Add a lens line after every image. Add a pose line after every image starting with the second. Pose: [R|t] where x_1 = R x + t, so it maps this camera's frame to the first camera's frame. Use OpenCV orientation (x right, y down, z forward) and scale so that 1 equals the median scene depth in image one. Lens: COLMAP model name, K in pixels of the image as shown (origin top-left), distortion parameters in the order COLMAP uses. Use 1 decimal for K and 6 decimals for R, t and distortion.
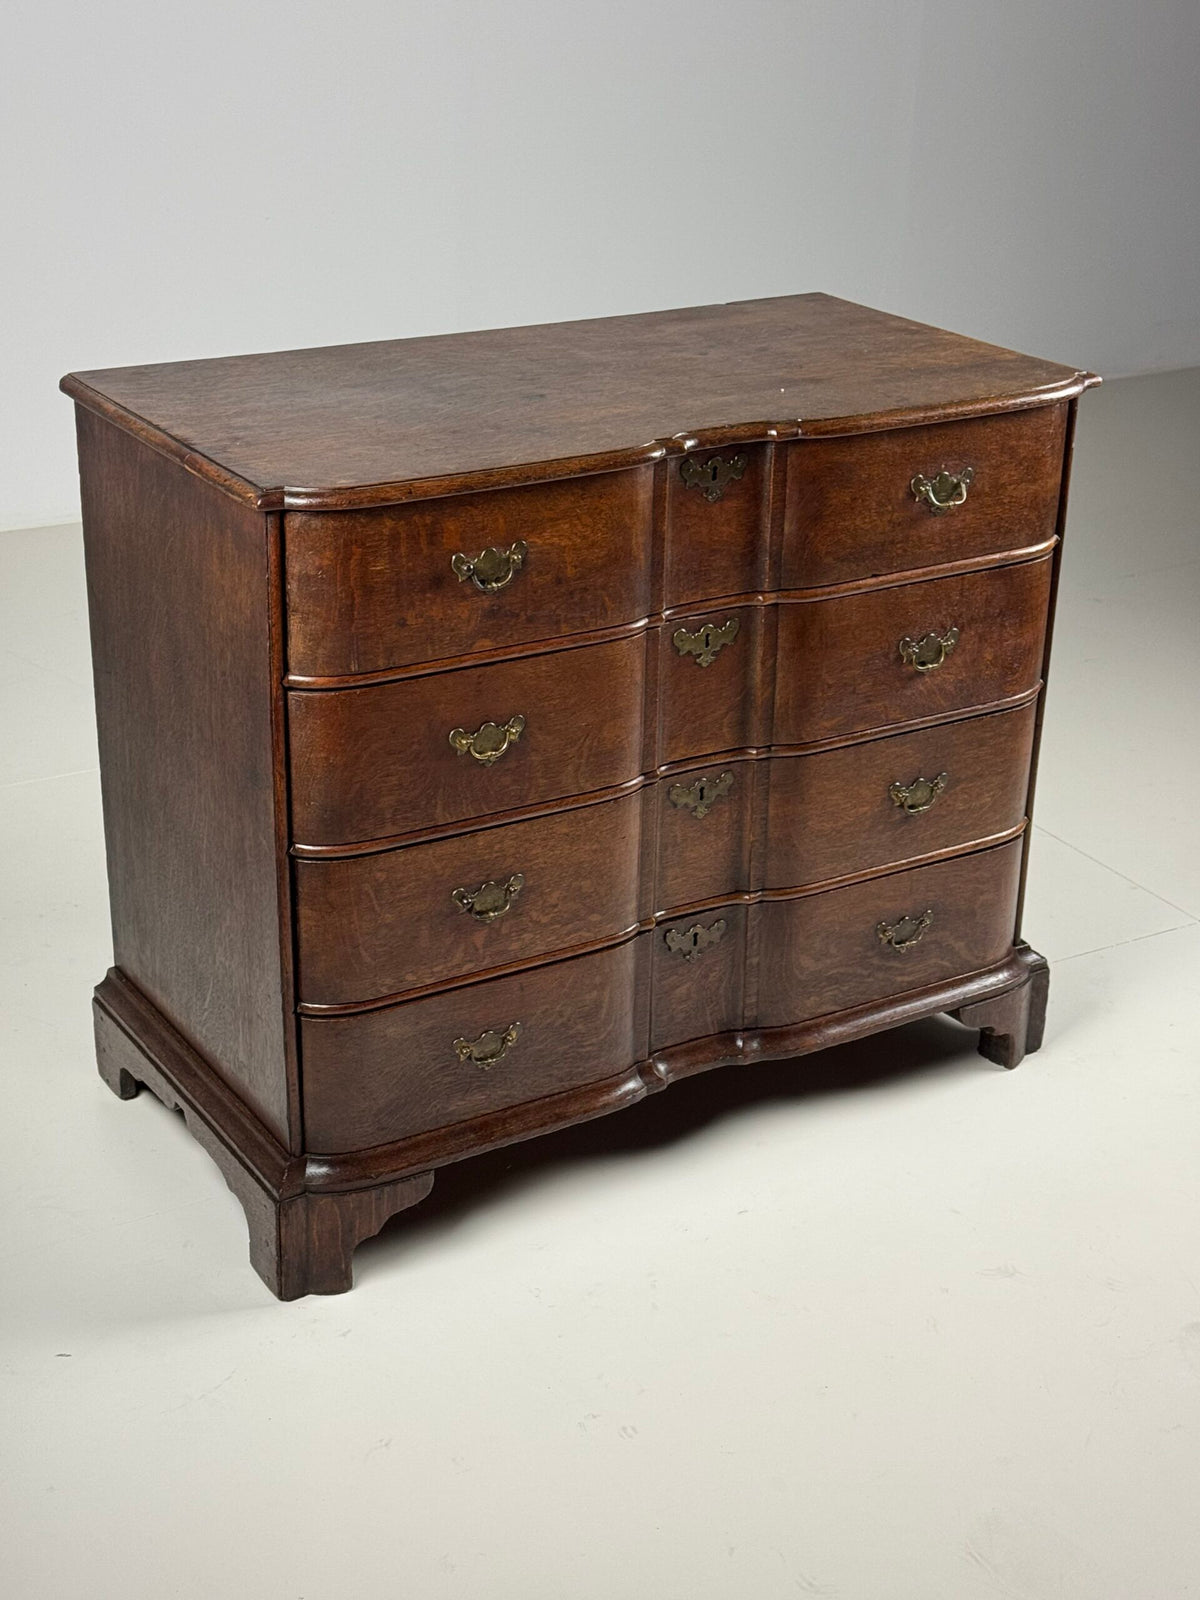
lens RADIAL K [[2344.5, 0, 606.7], [0, 2344.5, 799.0], [0, 0, 1]] dist [0.140706, 0.000000]
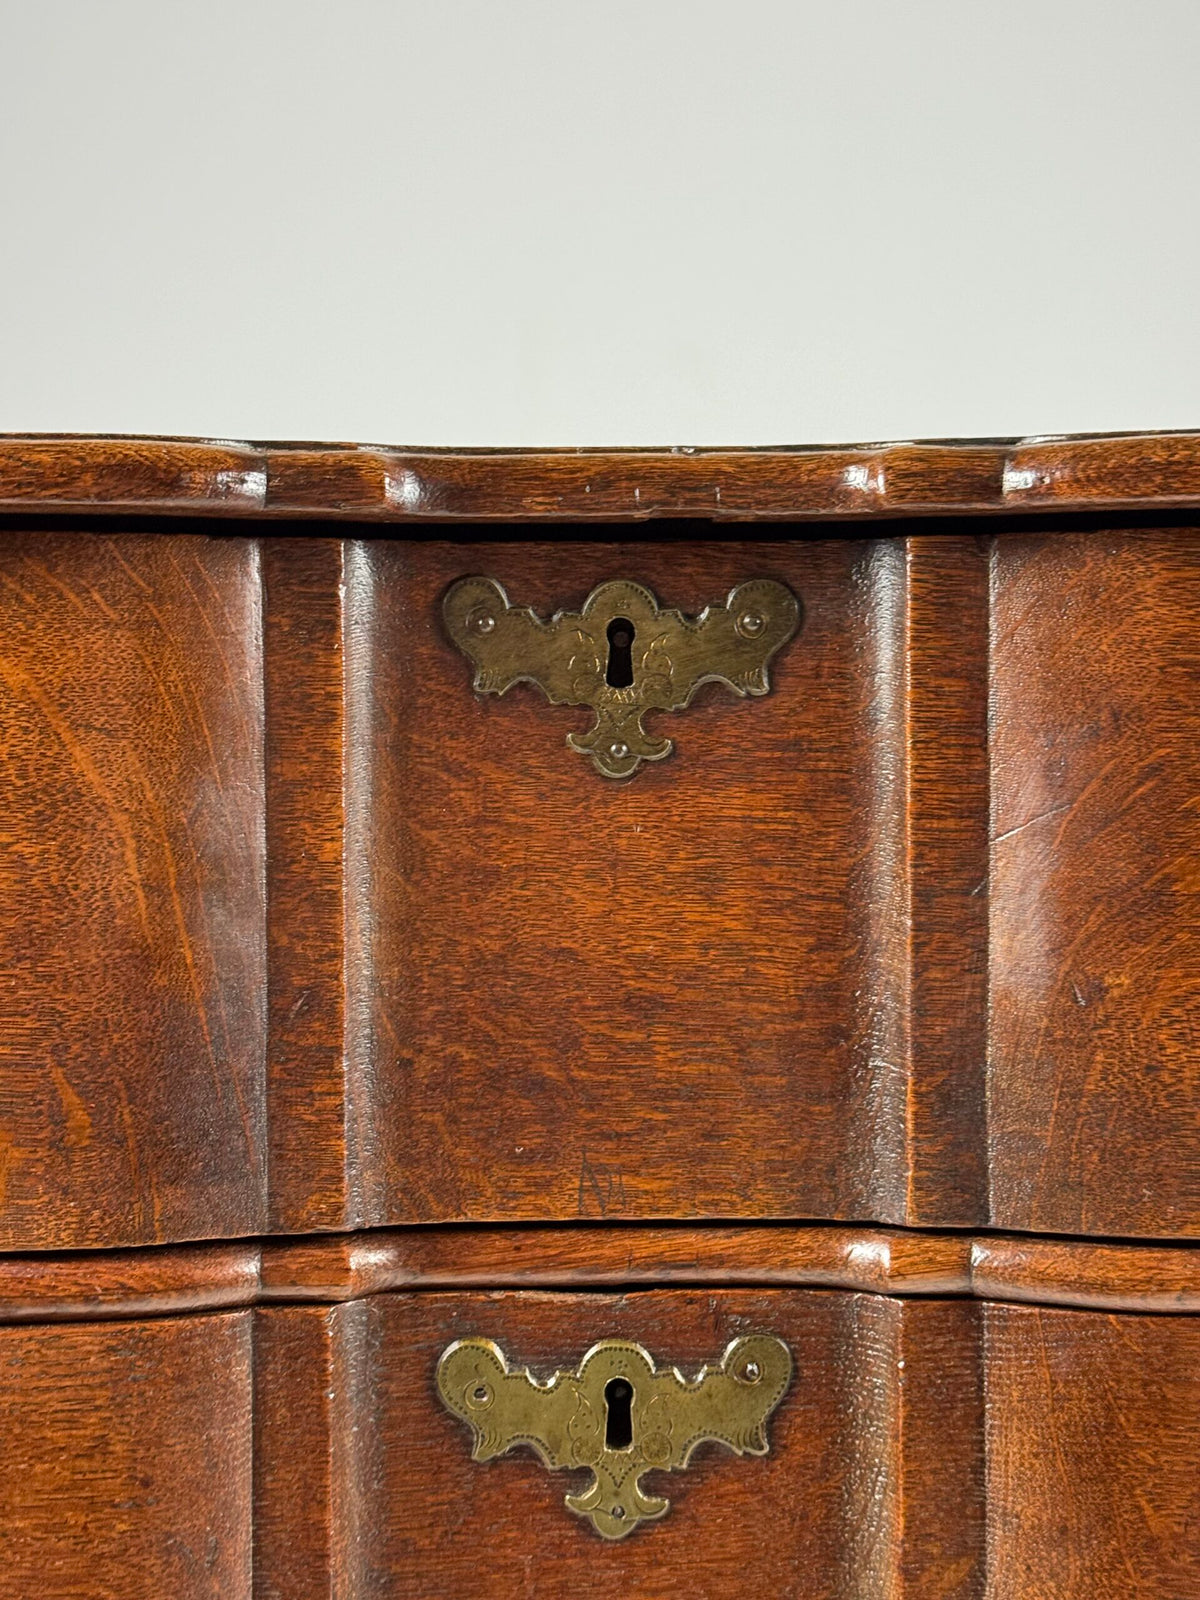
lens RADIAL K [[2344.5, 0, 597.4], [0, 2344.5, 806.0], [0, 0, 1]] dist [0.140706, 0.000000]
pose [[0.845966, 0.001686, -0.533234, 0.166249], [-0.189569, 0.935620, -0.297790, -0.055646], [0.498402, 0.353005, 0.791822, 0.821503]]
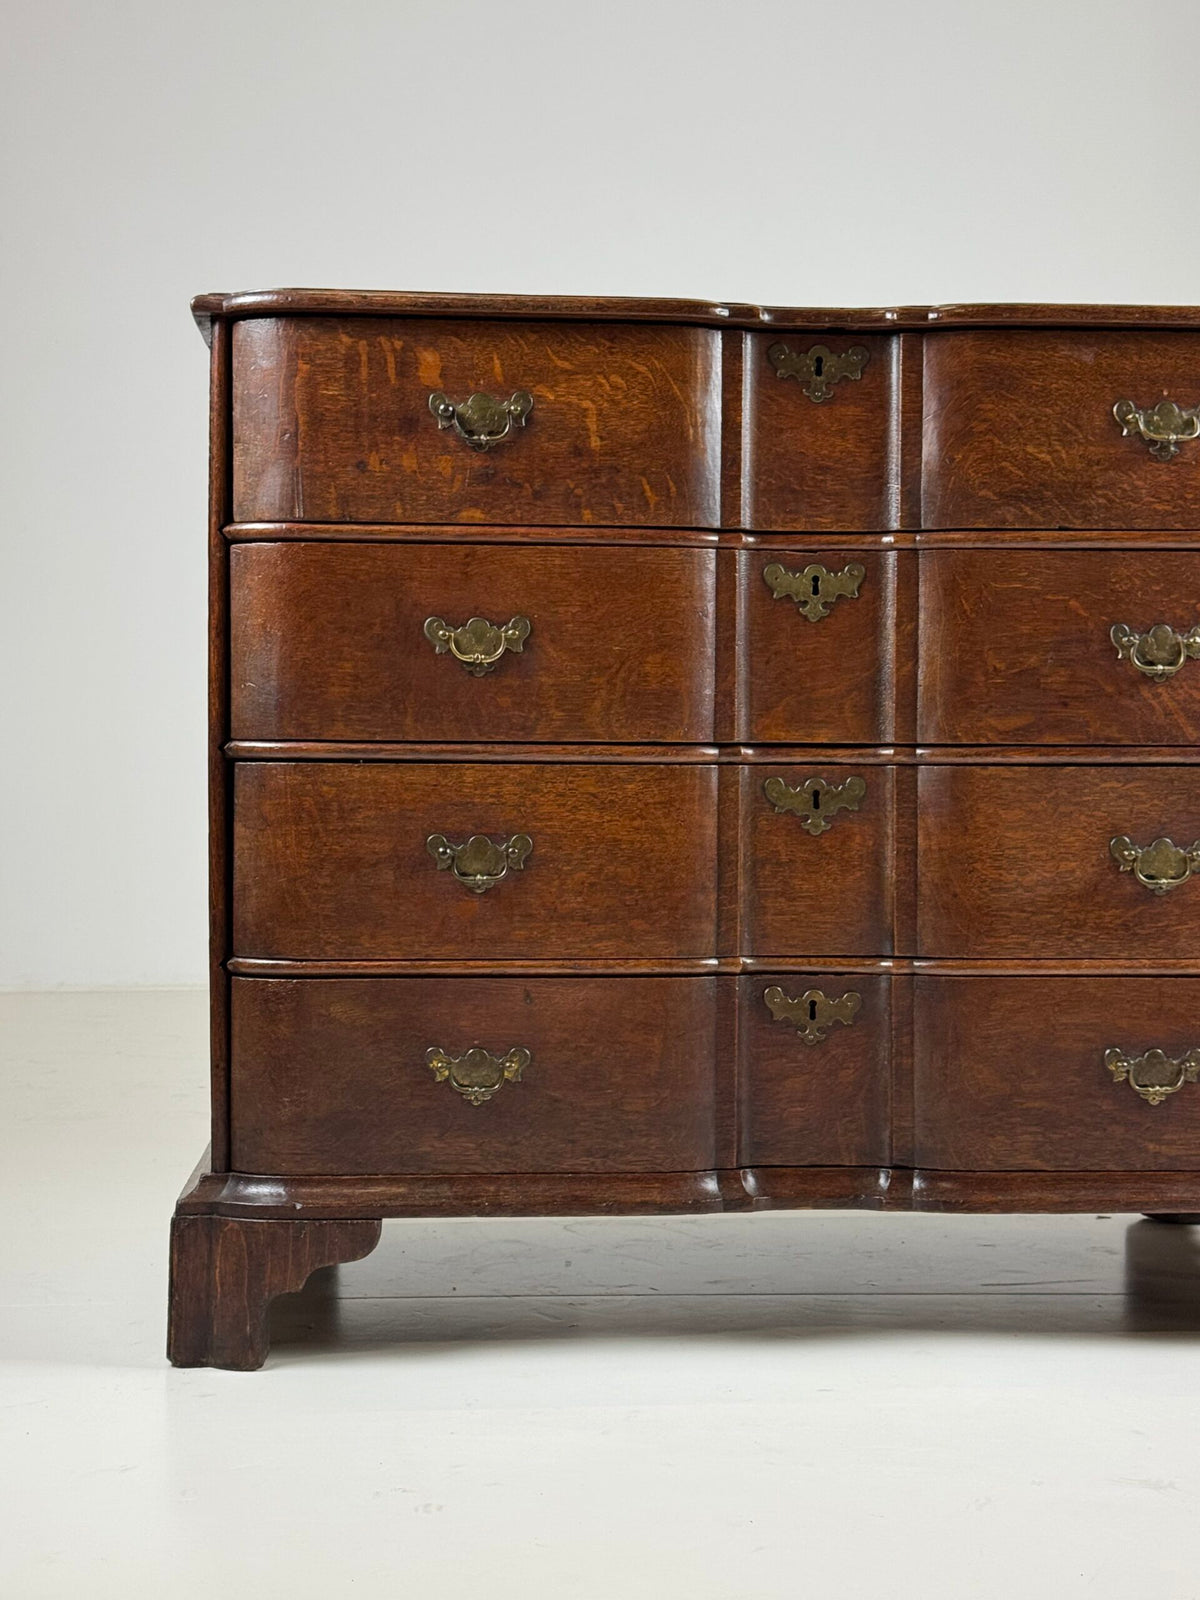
lens RADIAL K [[2344.5, 0, 595.8], [0, 2344.5, 797.7], [0, 0, 1]] dist [0.140706, 0.000000]
pose [[0.890118, -0.007588, -0.455666, 0.344711], [-0.167273, 0.924635, -0.342155, 0.287316], [0.423921, 0.380779, 0.821765, 0.359085]]
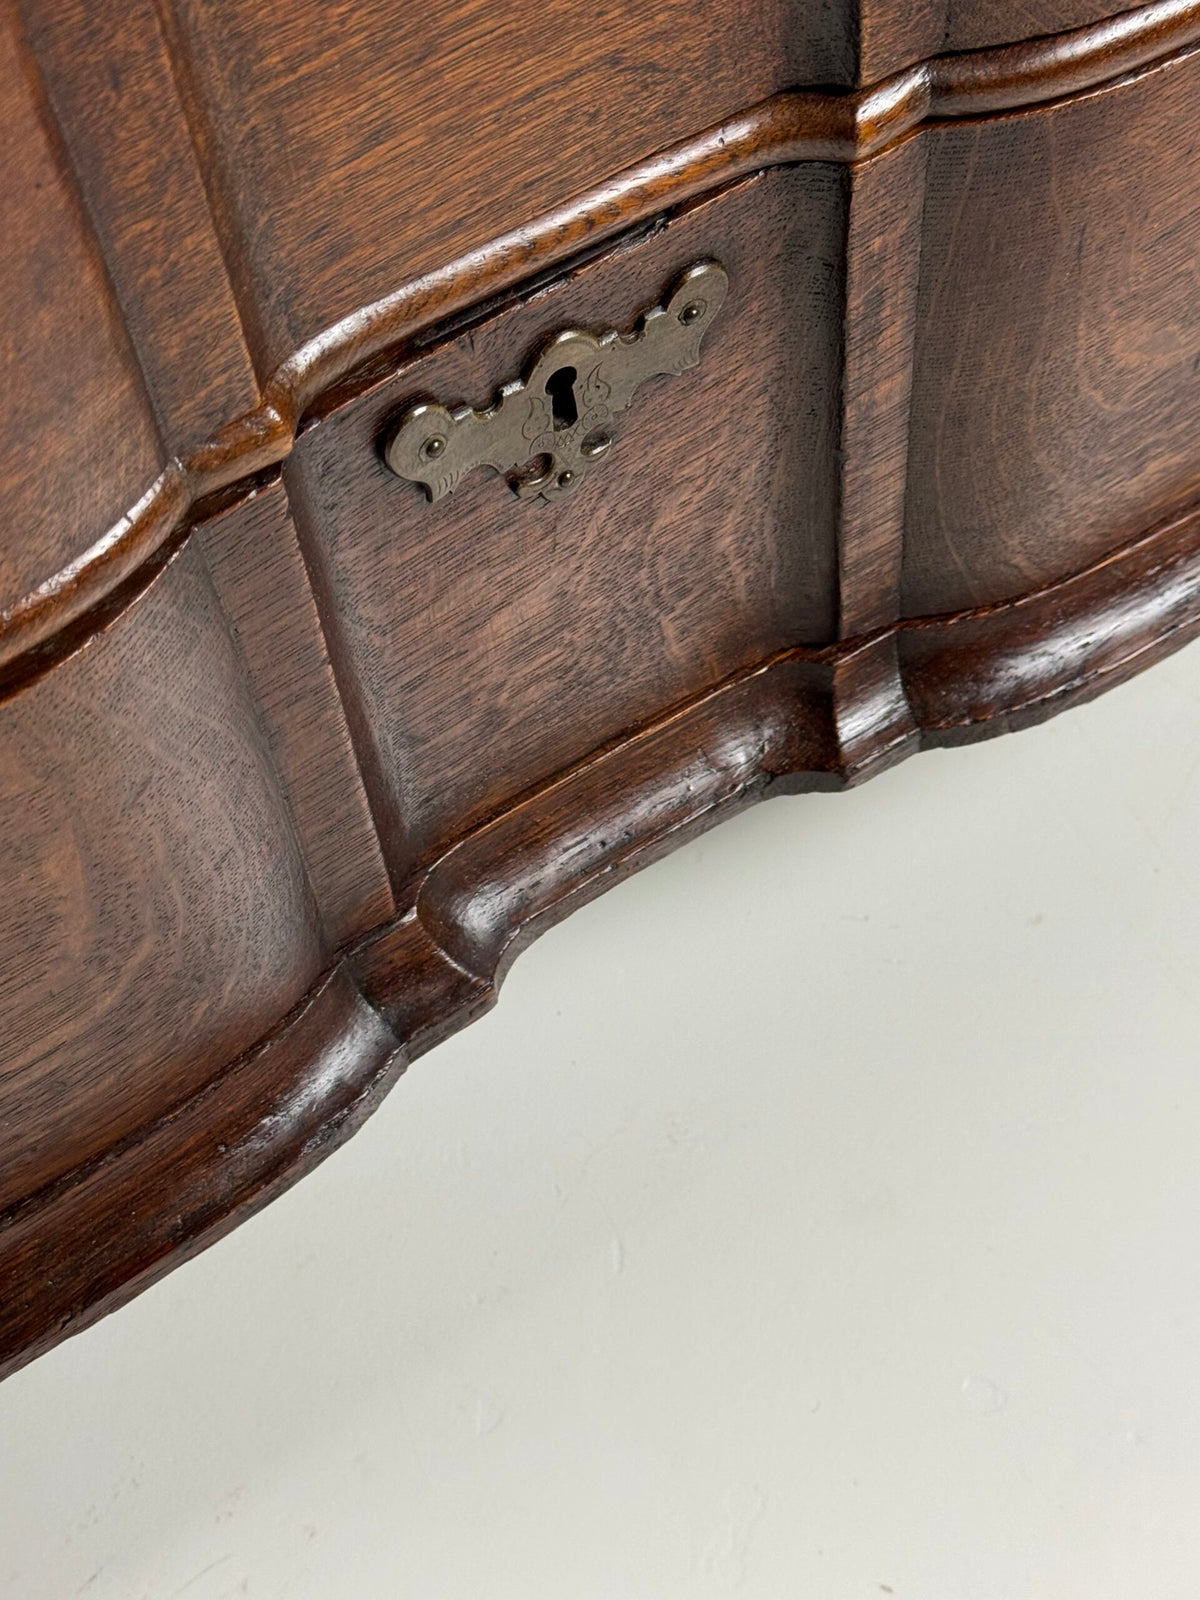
lens RADIAL K [[2344.5, 0, 599.7], [0, 2344.5, 793.9], [0, 0, 1]] dist [0.140706, 0.000000]
pose [[0.996049, -0.071047, -0.053288, 0.052315], [0.088680, 0.828144, 0.553455, -0.016299], [0.004809, -0.555994, 0.831172, 0.903569]]
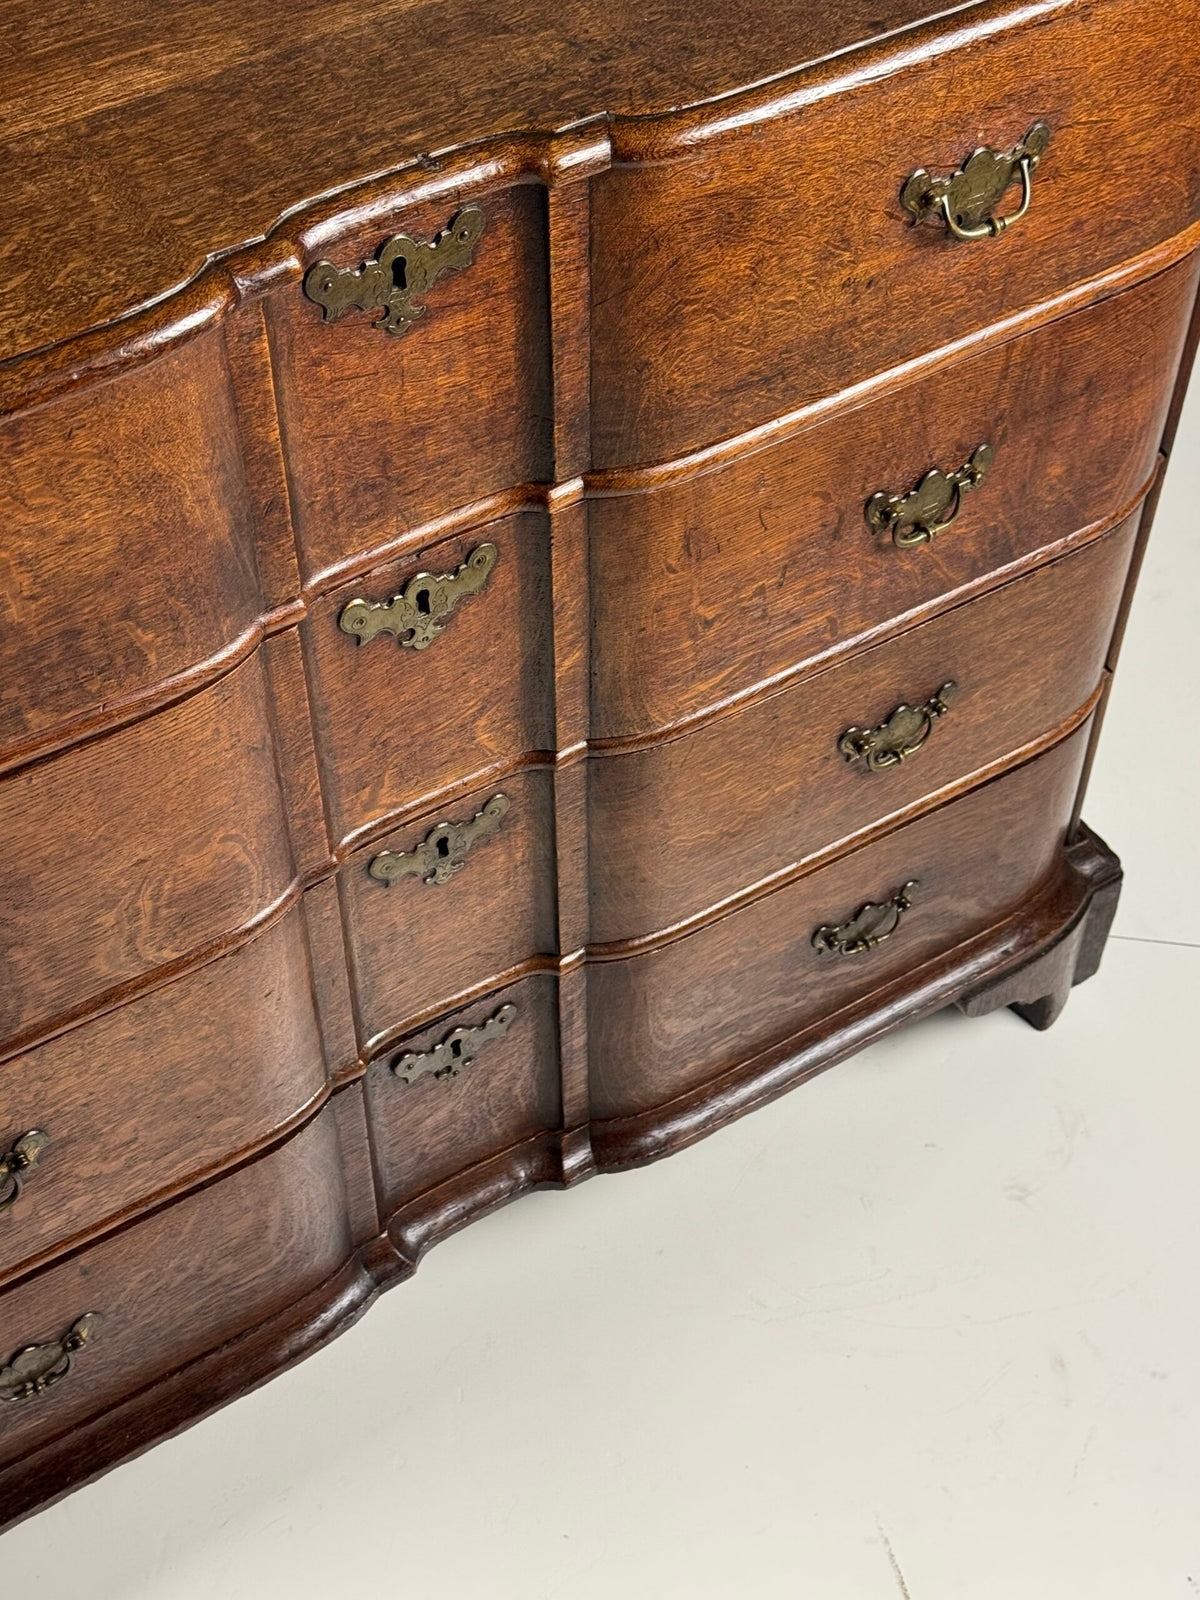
lens RADIAL K [[2344.5, 0, 604.7], [0, 2344.5, 801.8], [0, 0, 1]] dist [0.140706, 0.000000]
pose [[0.999675, -0.025467, -0.001230, 0.078662], [0.023556, 0.904039, 0.426800, -0.226072], [-0.009757, -0.426691, 0.904345, 0.604216]]
